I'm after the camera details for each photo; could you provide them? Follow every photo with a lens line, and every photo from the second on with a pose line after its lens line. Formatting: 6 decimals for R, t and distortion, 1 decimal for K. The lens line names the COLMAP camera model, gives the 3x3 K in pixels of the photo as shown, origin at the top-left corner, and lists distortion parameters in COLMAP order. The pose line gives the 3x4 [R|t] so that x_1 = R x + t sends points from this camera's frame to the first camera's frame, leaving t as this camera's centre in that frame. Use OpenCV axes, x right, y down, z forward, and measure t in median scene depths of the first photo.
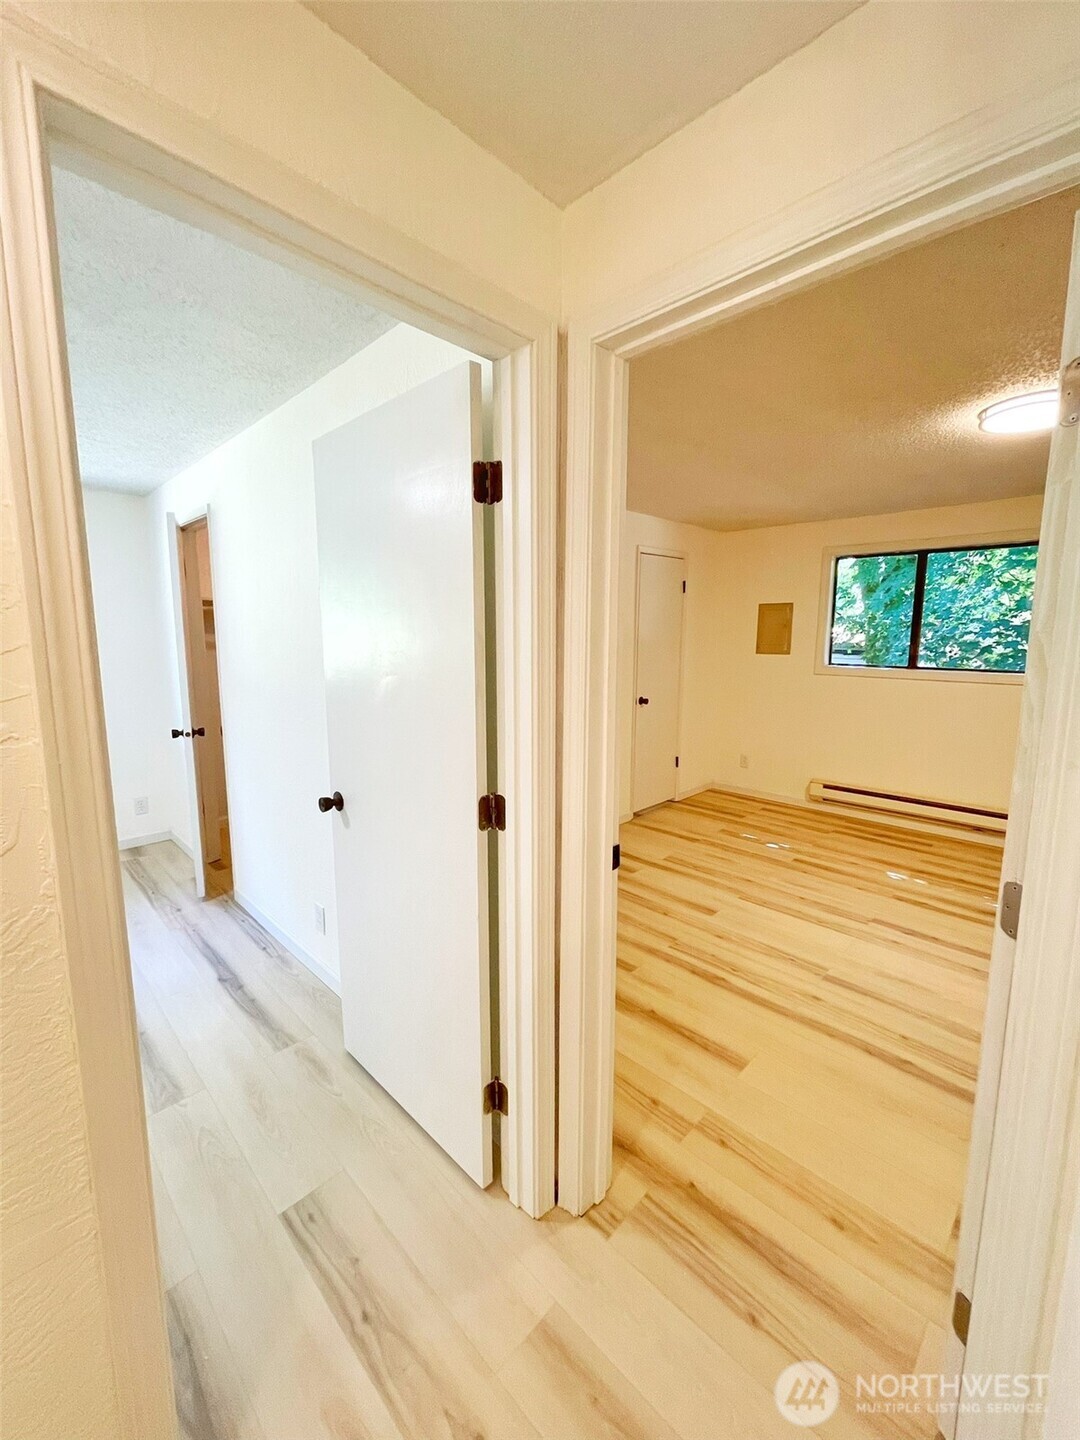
lens RADIAL K [[578.4, 0, 540.0], [0, 578.4, 709.1], [0, 0, 1]] dist [-0.003454, 0.000358]
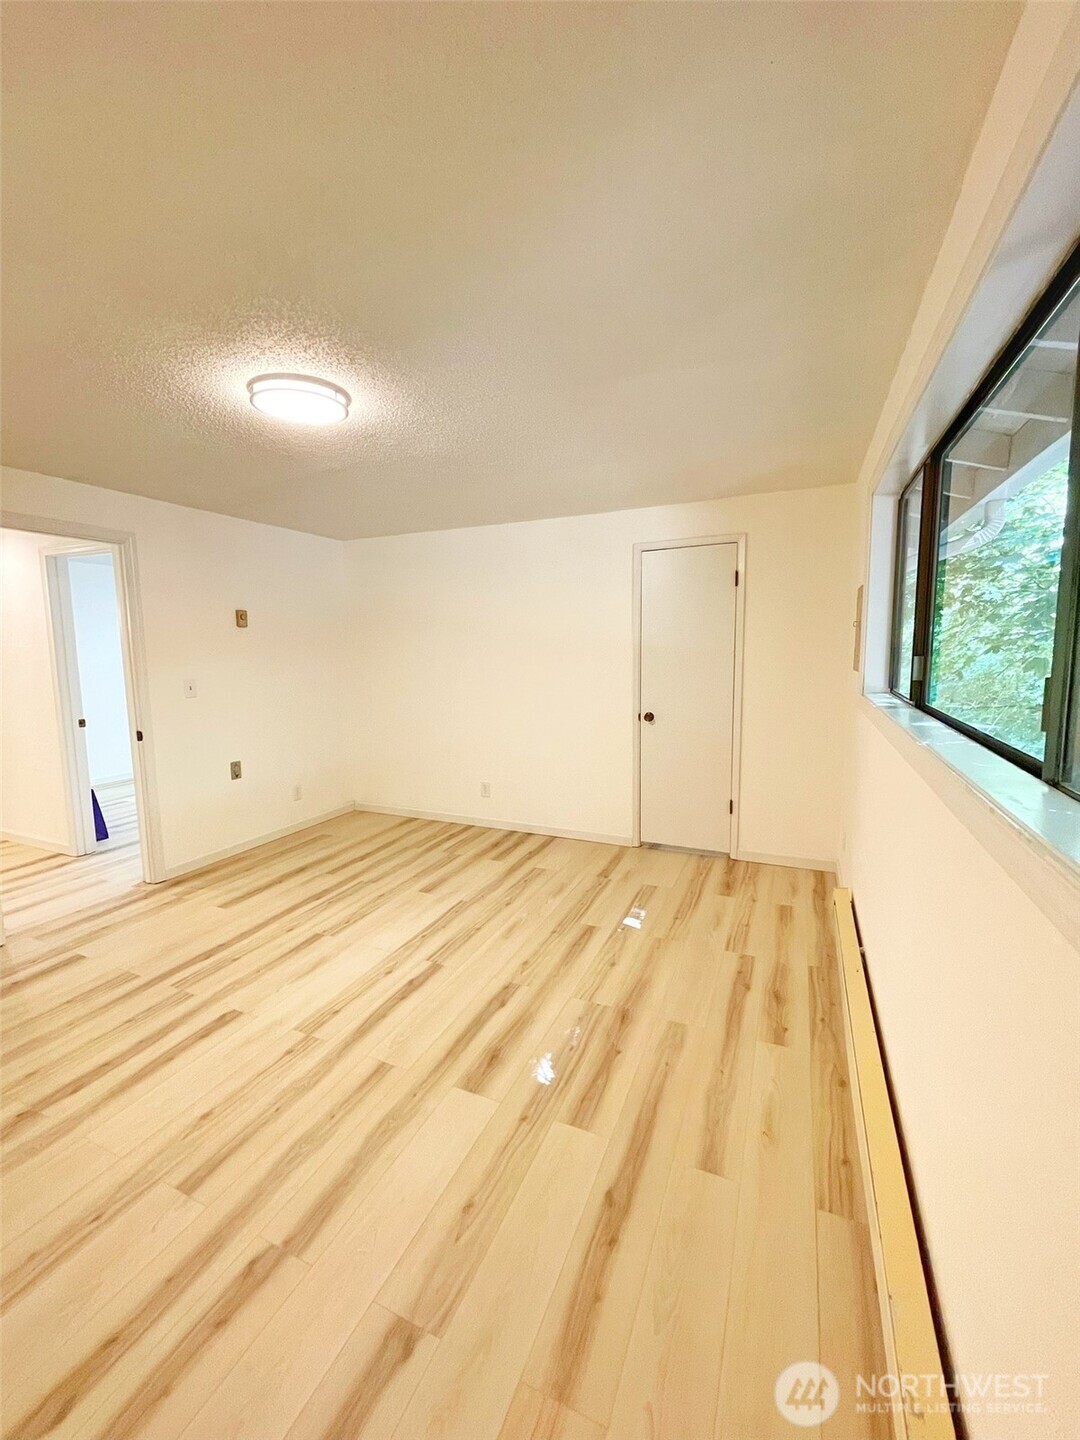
lens RADIAL K [[578.4, 0, 543.6], [0, 578.4, 711.6], [0, 0, 1]] dist [-0.003454, 0.000358]
pose [[0.357254, 0.101366, -0.928490, 1.009045], [-0.111912, 0.991577, 0.065193, -0.067050], [0.927278, 0.080619, 0.365589, 0.566153]]
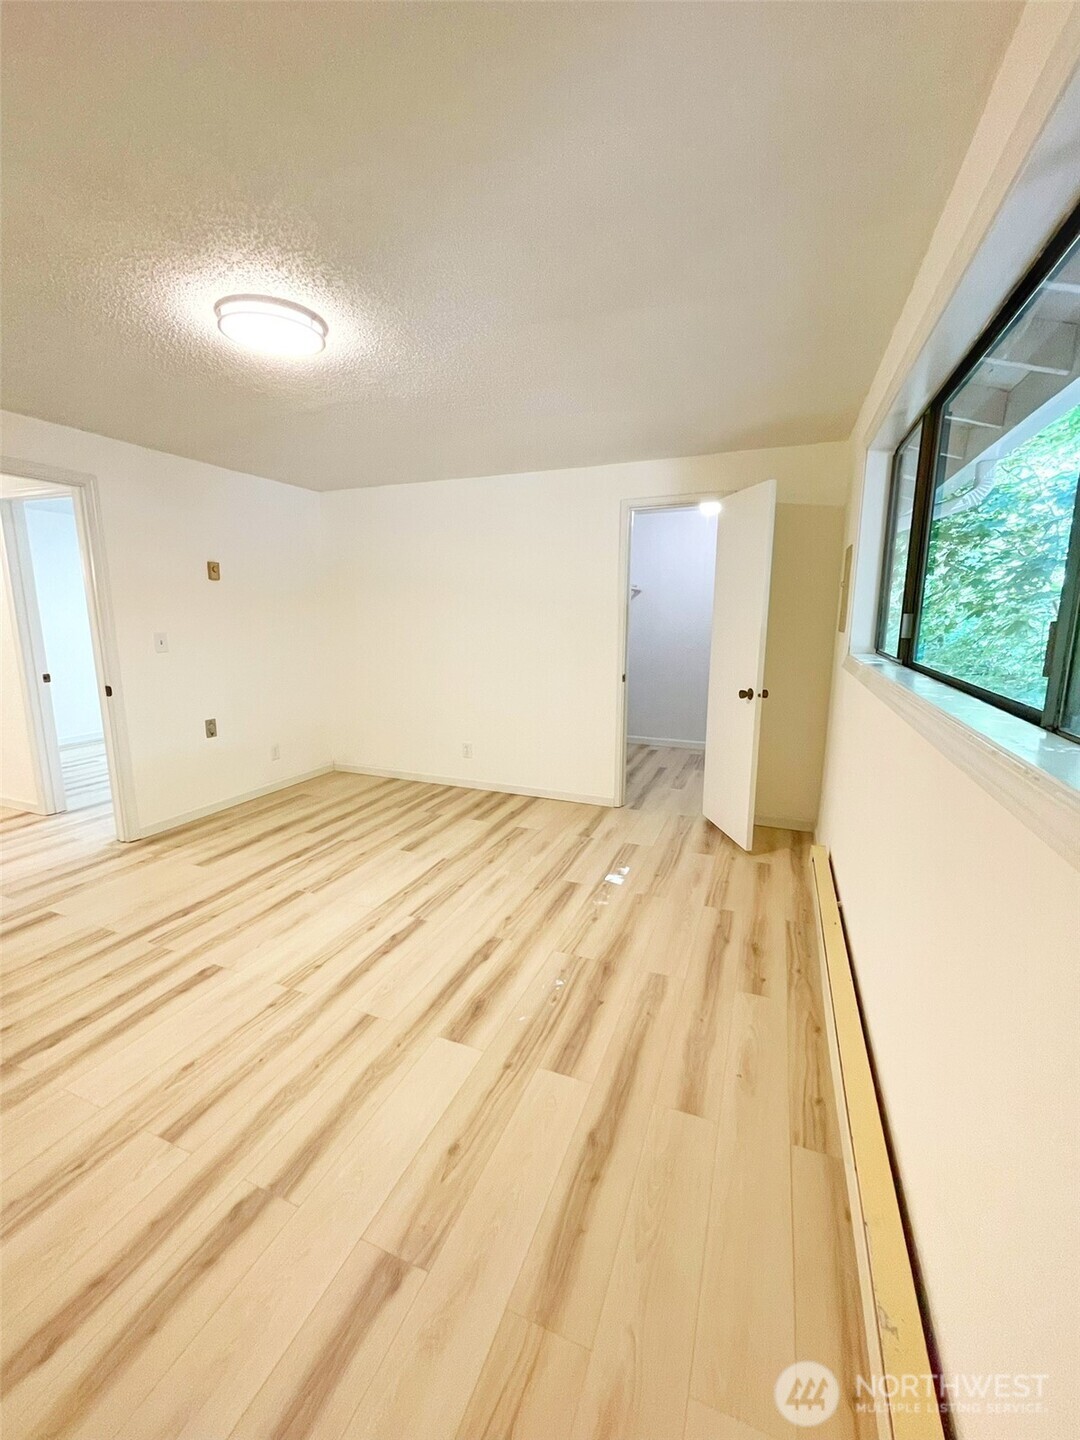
lens RADIAL K [[578.4, 0, 543.9], [0, 578.4, 711.7], [0, 0, 1]] dist [-0.003454, 0.000358]
pose [[0.387804, 0.159473, -0.907842, 0.999686], [-0.125222, 0.984903, 0.119519, -0.056207], [0.913197, 0.067331, 0.401919, 0.565579]]
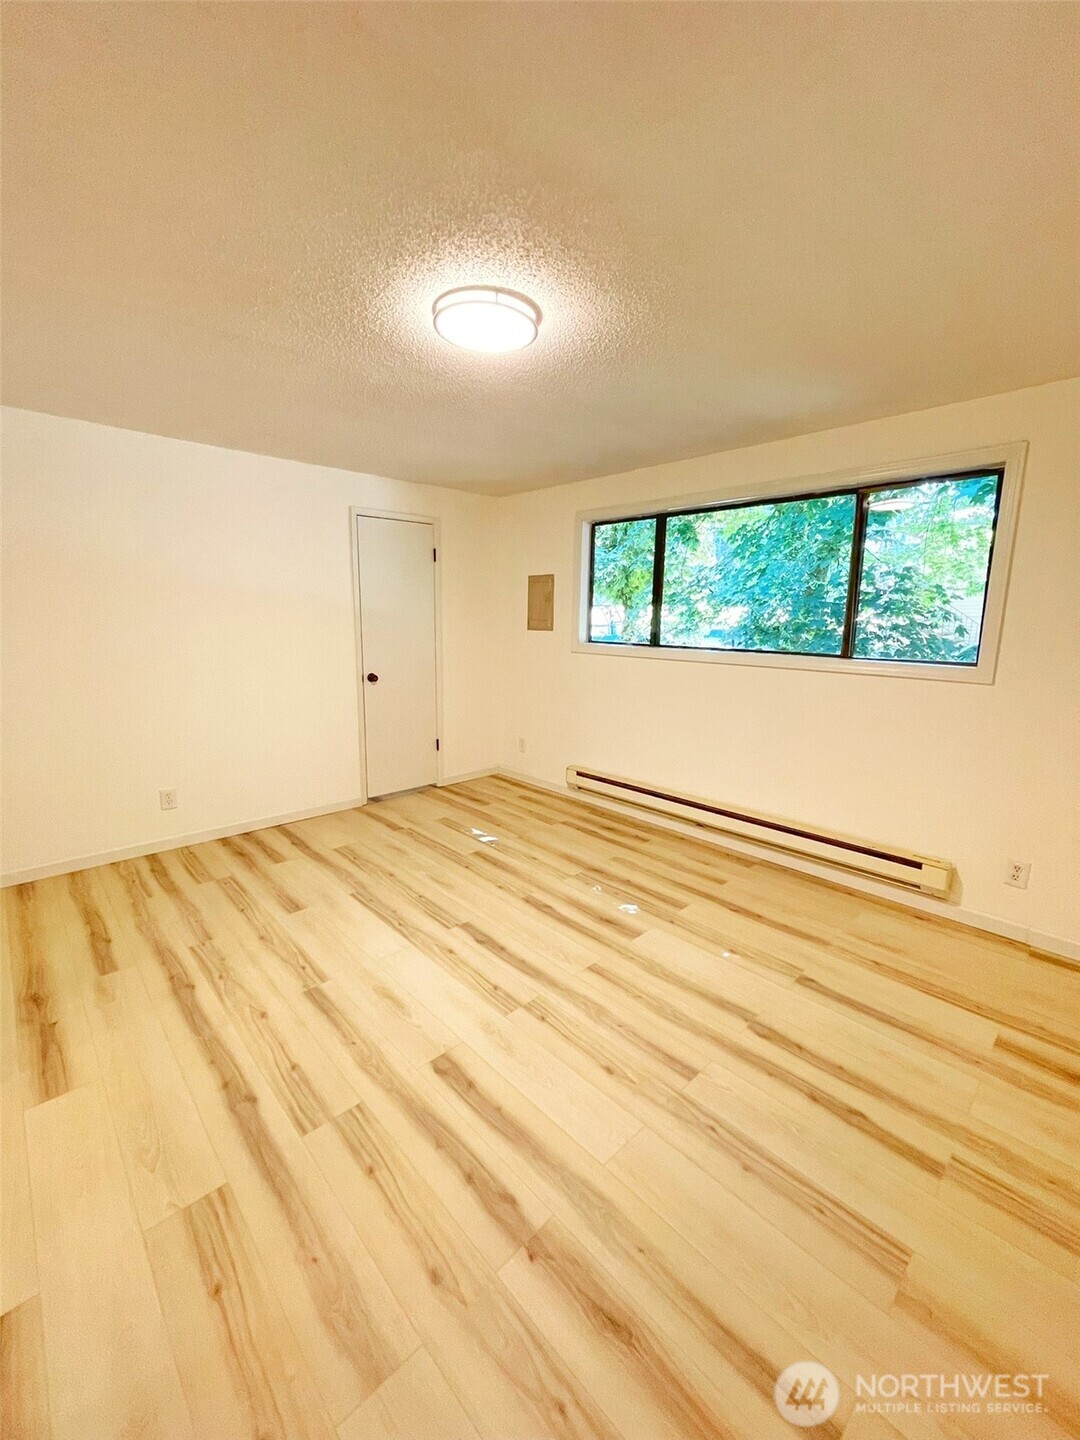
lens RADIAL K [[578.4, 0, 537.7], [0, 578.4, 708.8], [0, 0, 1]] dist [-0.003454, 0.000358]
pose [[0.999275, 0.017460, -0.033834, 0.509711], [-0.016461, 0.999426, 0.029602, 0.003956], [0.034332, -0.029024, 0.998989, 0.088546]]
